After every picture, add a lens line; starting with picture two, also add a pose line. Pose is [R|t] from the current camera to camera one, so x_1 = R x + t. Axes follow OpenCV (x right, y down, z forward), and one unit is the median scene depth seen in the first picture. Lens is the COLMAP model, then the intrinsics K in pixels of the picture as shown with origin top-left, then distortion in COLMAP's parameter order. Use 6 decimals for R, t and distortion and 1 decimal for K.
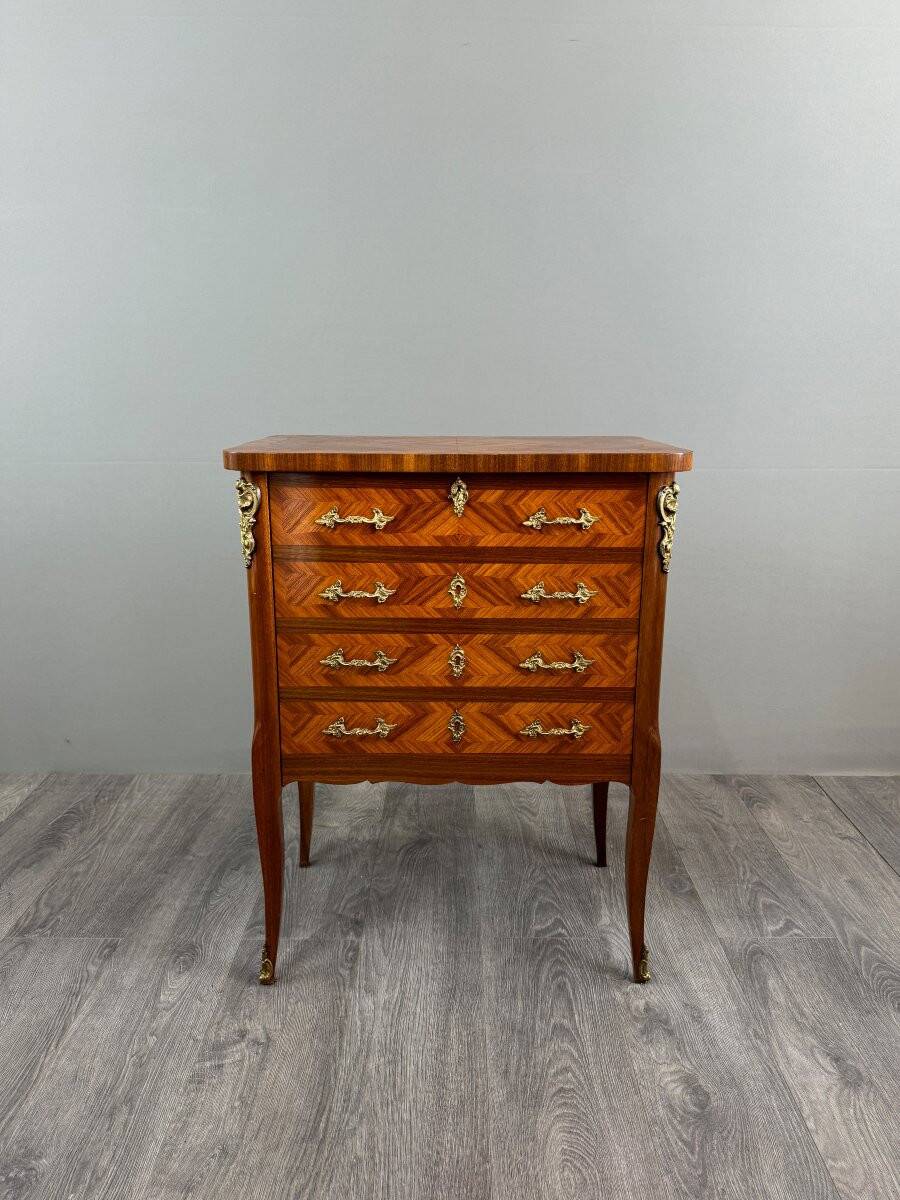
lens RADIAL K [[880.5, 0, 459.6], [0, 880.5, 570.1], [0, 0, 1]] dist [-0.006884, -0.005039]
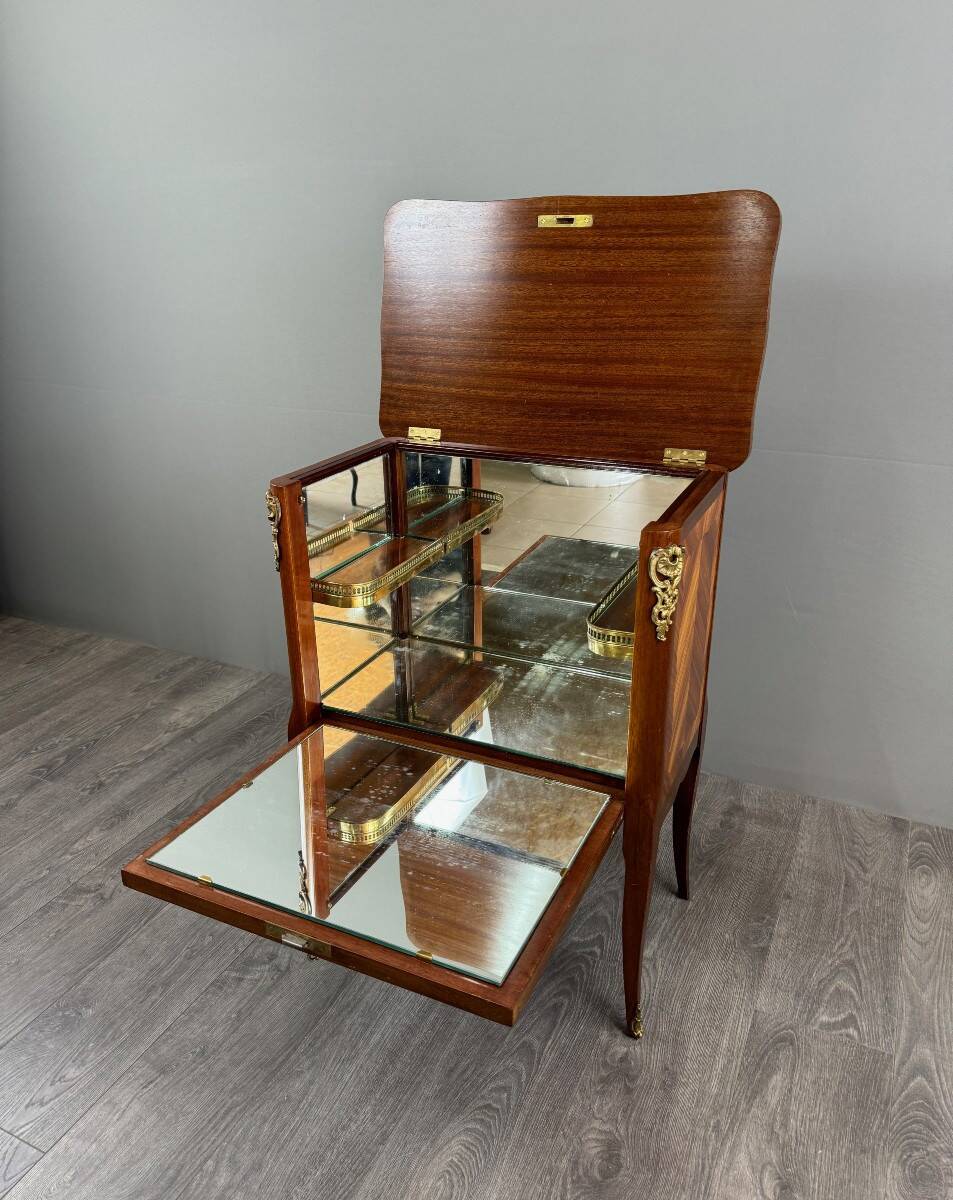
lens RADIAL K [[926.2, 0, 469.5], [0, 926.2, 593.5], [0, 0, 1]] dist [-0.002450, -0.007566]
pose [[0.899146, 0.148499, -0.411685, 0.425016], [-0.073985, 0.978711, 0.191443, -0.201520], [0.431350, -0.141677, 0.890991, 0.084440]]
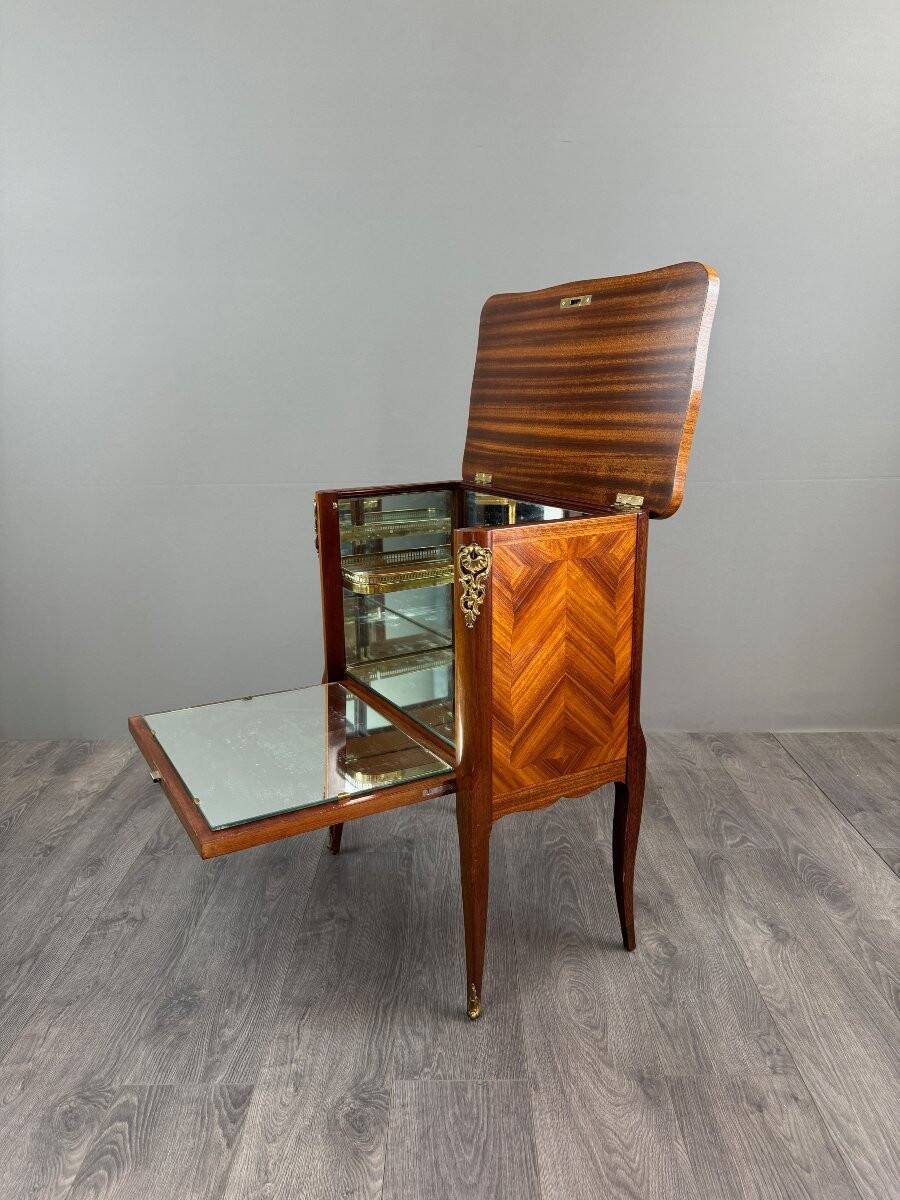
lens RADIAL K [[880.5, 0, 447.3], [0, 880.5, 581.4], [0, 0, 1]] dist [-0.006884, -0.005039]
pose [[0.999820, -0.015821, -0.010462, -0.046935], [0.016064, 0.999593, 0.023578, -0.012925], [0.010084, -0.023742, 0.999667, -0.338247]]
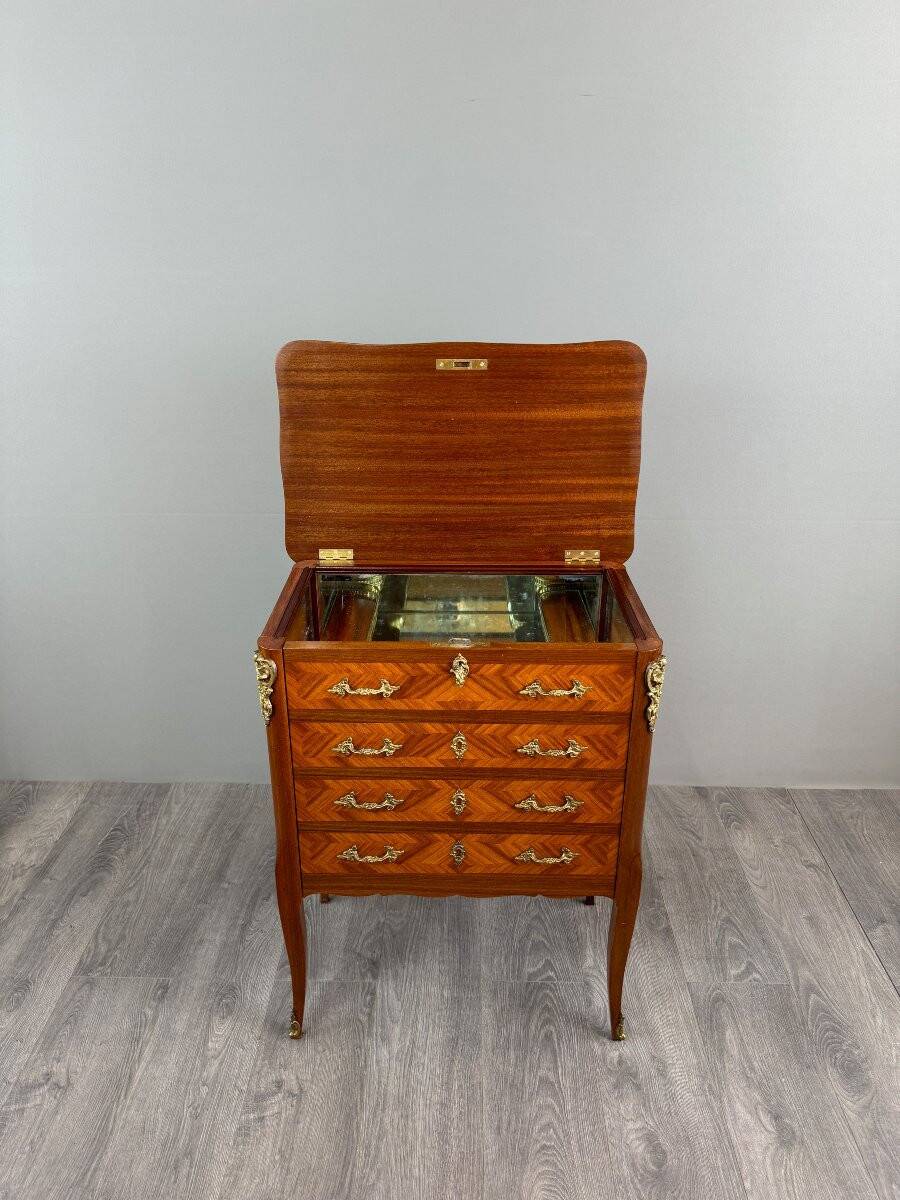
lens RADIAL K [[880.5, 0, 451.7], [0, 880.5, 583.6], [0, 0, 1]] dist [-0.006884, -0.005039]
pose [[0.999856, 0.003272, -0.016638, 0.005539], [0.000070, 0.980405, 0.196994, -0.377753], [0.016956, -0.196967, 0.980264, -0.033925]]
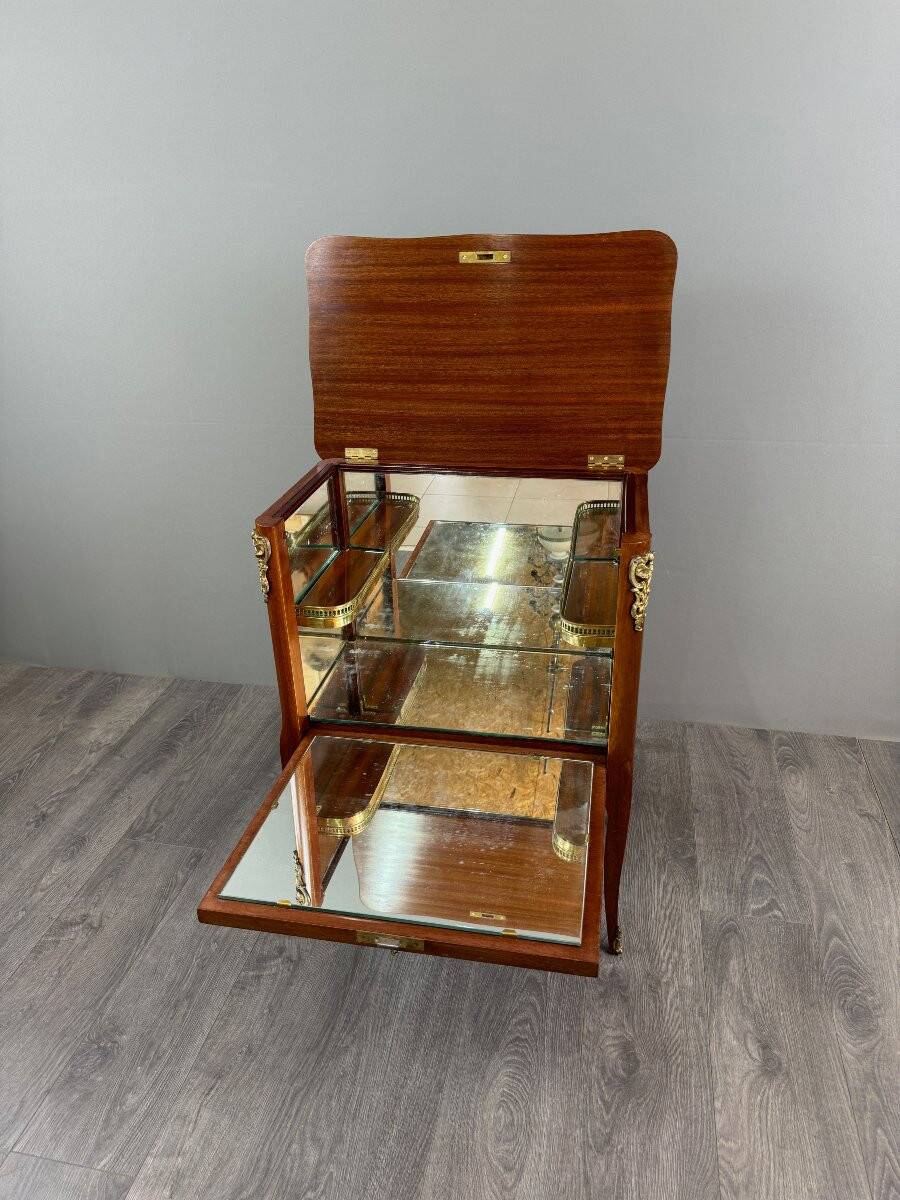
lens RADIAL K [[880.5, 0, 447.7], [0, 880.5, 584.2], [0, 0, 1]] dist [-0.006884, -0.005039]
pose [[0.978853, 0.057201, -0.196403, 0.207999], [-0.009683, 0.971990, 0.234824, -0.287444], [0.204334, -0.227956, 0.951989, -0.039097]]
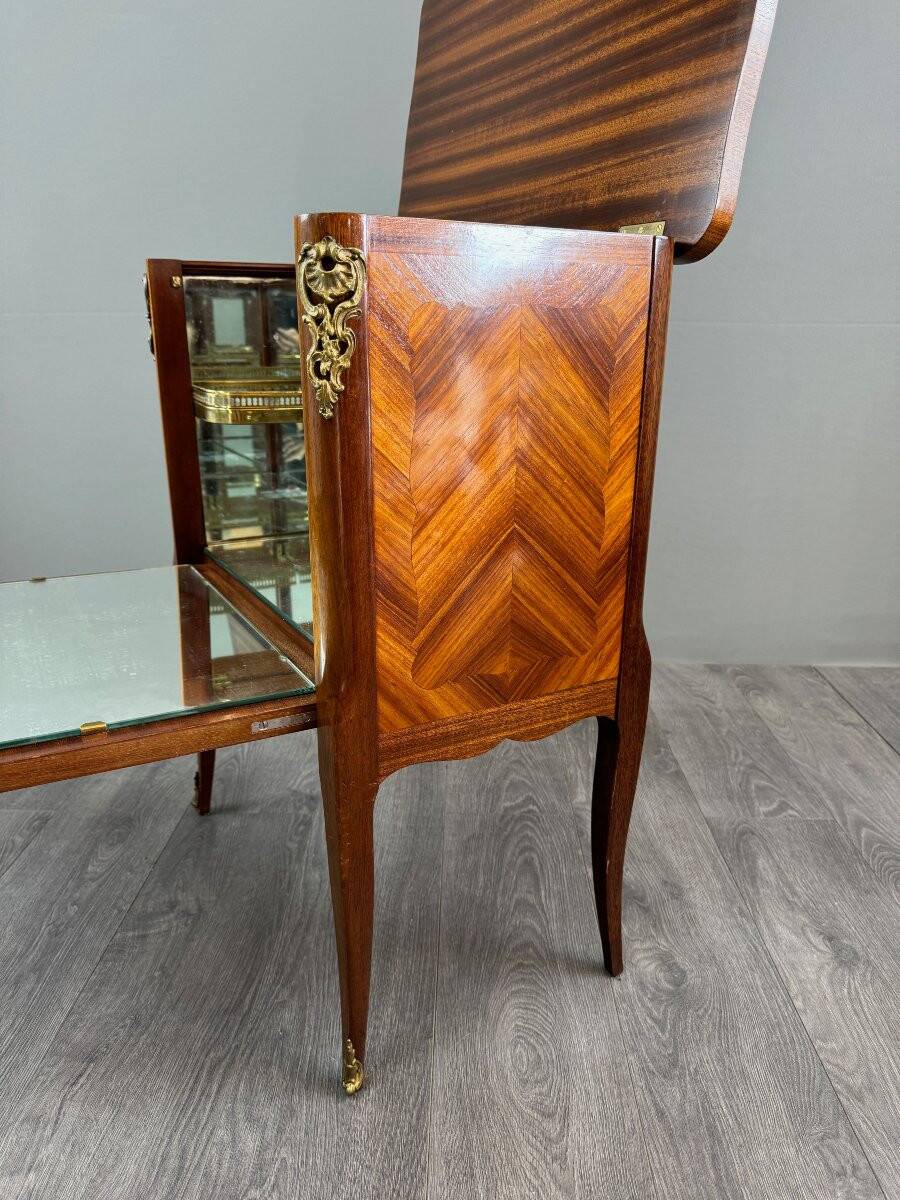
lens RADIAL K [[880.5, 0, 452.0], [0, 880.5, 603.6], [0, 0, 1]] dist [-0.006884, -0.005039]
pose [[0.999882, 0.006879, -0.013717, 0.051864], [-0.005359, 0.994146, 0.107911, 0.119205], [0.014379, -0.107824, 0.994066, 0.135046]]
